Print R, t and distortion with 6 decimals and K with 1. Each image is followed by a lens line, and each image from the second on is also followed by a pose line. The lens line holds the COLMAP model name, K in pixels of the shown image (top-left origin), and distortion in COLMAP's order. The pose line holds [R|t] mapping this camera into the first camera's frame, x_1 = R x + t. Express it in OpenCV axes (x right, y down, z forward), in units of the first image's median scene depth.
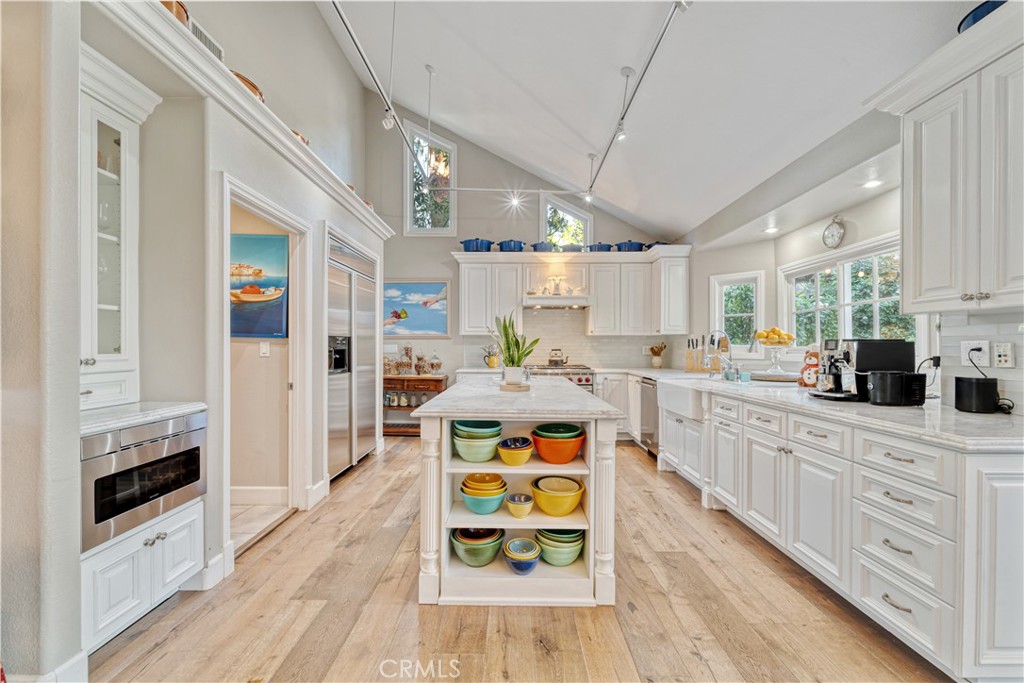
lens RADIAL K [[417.3, 0, 509.7], [0, 417.3, 346.3], [0, 0, 1]] dist [-0.001320, -0.000751]
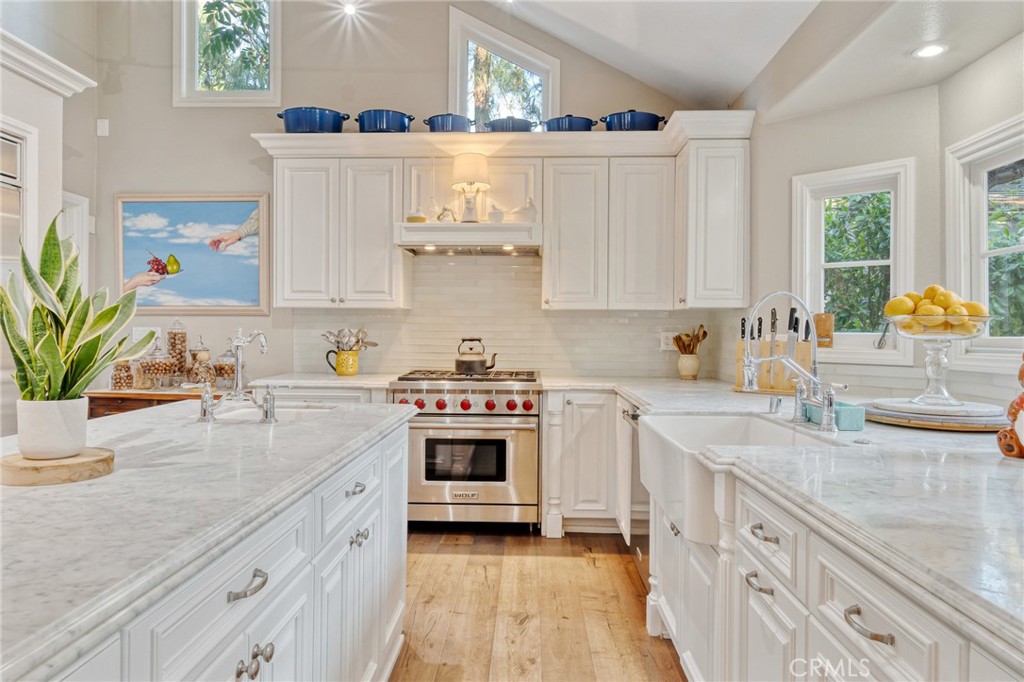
lens RADIAL K [[644.9, 0, 512.0], [0, 644.9, 341.2], [0, 0, 1]] dist [-0.011571, 0.000196]
pose [[0.999617, 0.006507, -0.026887, 0.178200], [-0.006140, 0.999887, 0.013693, -0.000145], [0.026973, -0.013523, 0.999545, 0.270721]]
